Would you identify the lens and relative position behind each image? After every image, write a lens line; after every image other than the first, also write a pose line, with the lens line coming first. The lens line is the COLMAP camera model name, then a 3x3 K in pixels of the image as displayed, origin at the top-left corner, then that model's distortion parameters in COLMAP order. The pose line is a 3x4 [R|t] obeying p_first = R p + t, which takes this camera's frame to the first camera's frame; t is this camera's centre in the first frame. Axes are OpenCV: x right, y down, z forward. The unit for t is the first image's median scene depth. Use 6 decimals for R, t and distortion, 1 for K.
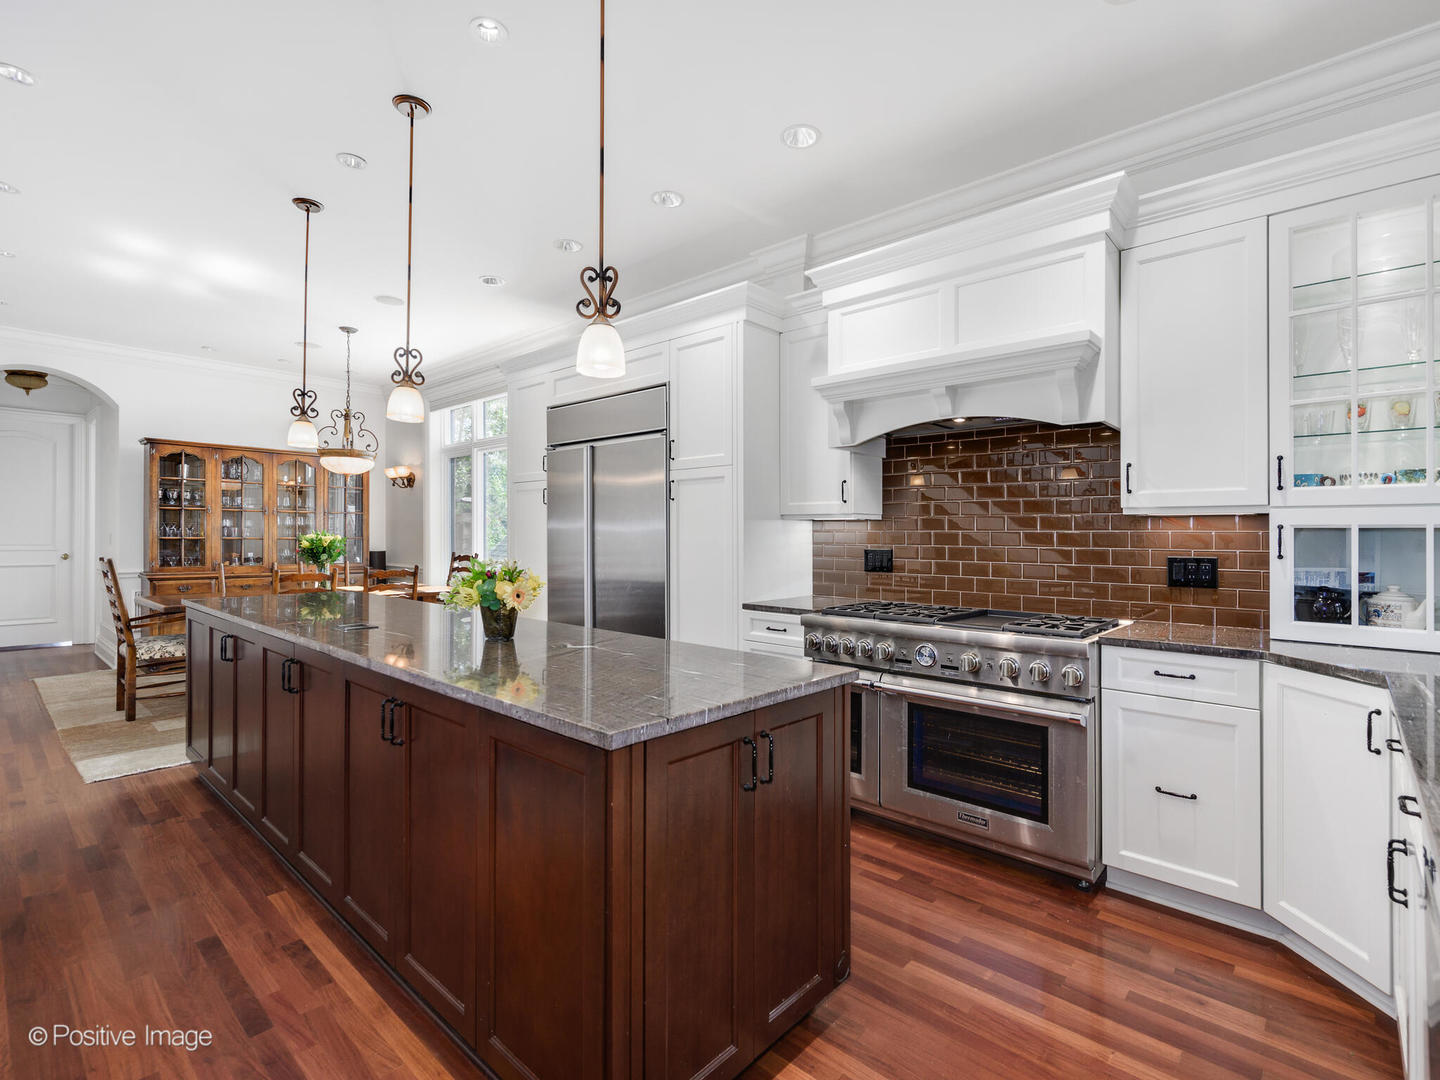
lens RADIAL K [[694.7, 0, 714.7], [0, 694.7, 536.0], [0, 0, 1]] dist [-0.002995, -0.001291]
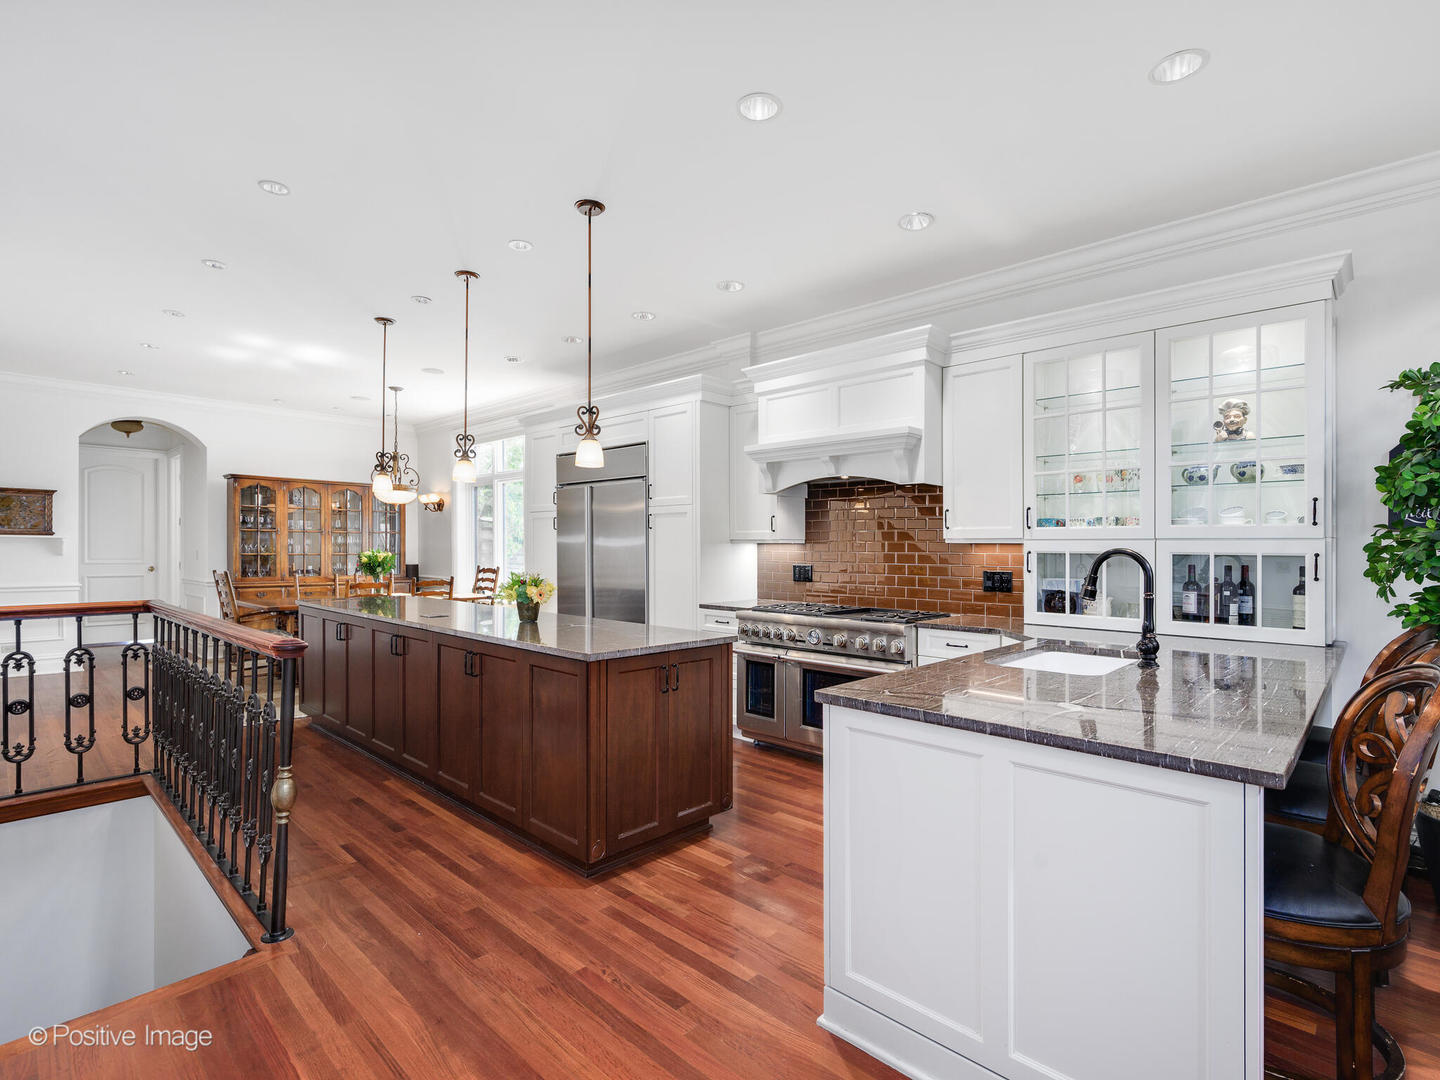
lens RADIAL K [[694.7, 0, 756.1], [0, 694.7, 562.9], [0, 0, 1]] dist [-0.002995, -0.001291]
pose [[0.998993, 0.002172, 0.044815, 0.102899], [-0.003137, 0.999764, 0.021474, -0.017558], [-0.044758, -0.021593, 0.998764, -0.446513]]
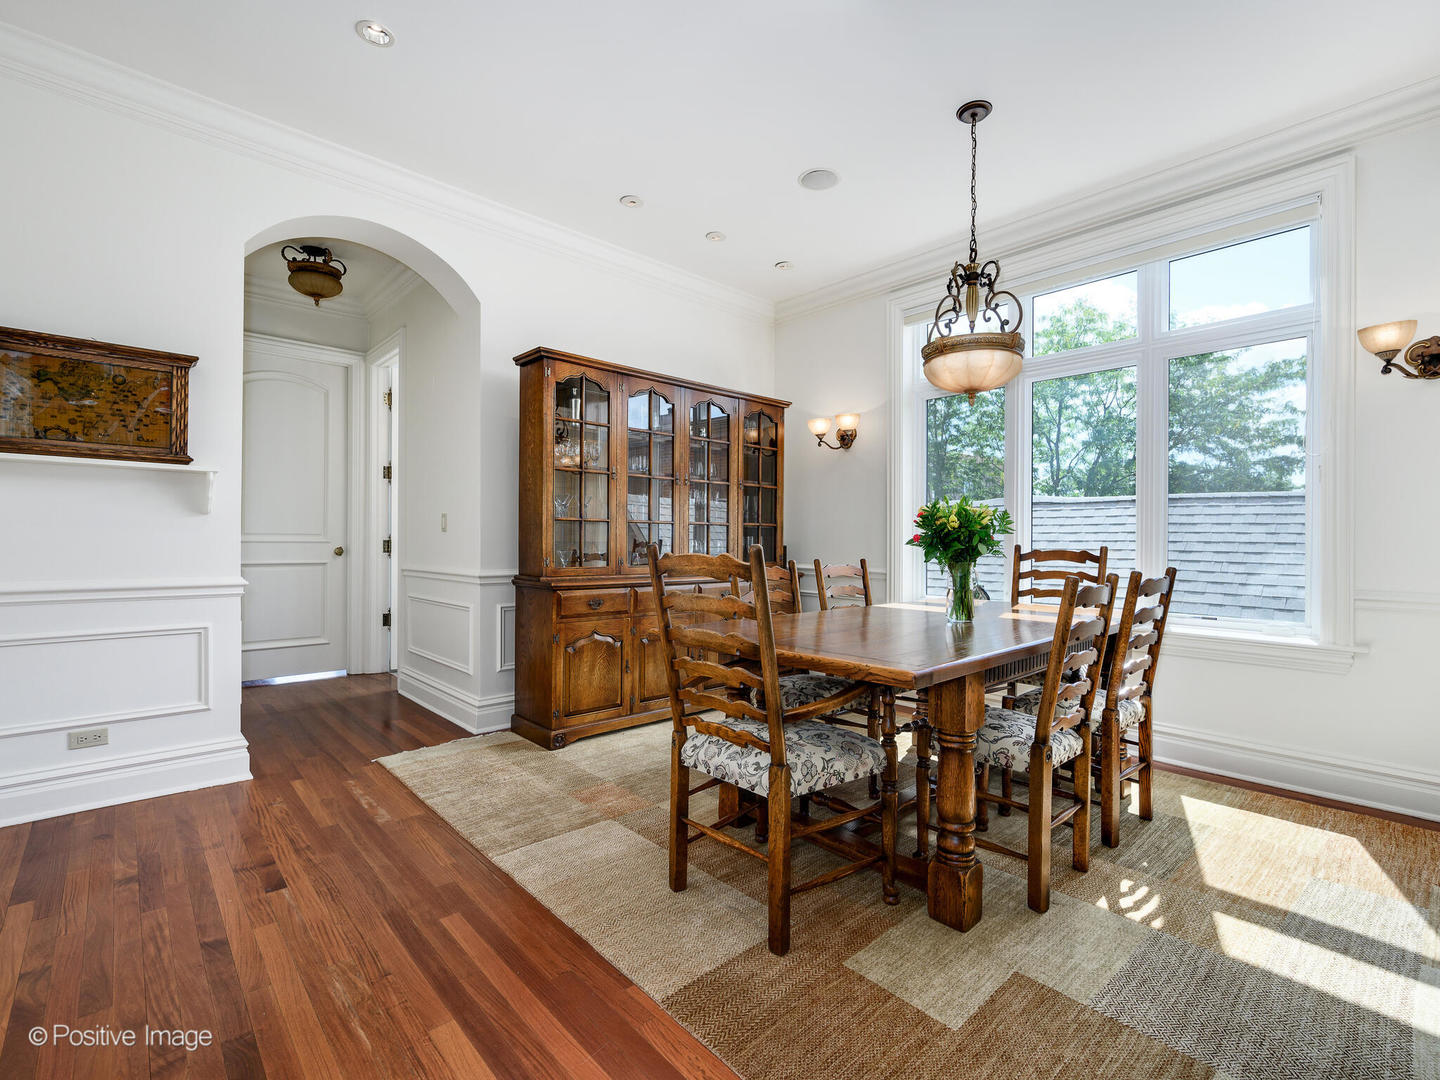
lens RADIAL K [[657.6, 0, 723.3], [0, 657.6, 549.2], [0, 0, 1]] dist [0.003962, 0.000292]
pose [[0.996356, 0.005229, -0.085130, -0.913434], [-0.004104, 0.999902, 0.013378, 0.031611], [0.085192, -0.012980, 0.996280, 0.670694]]
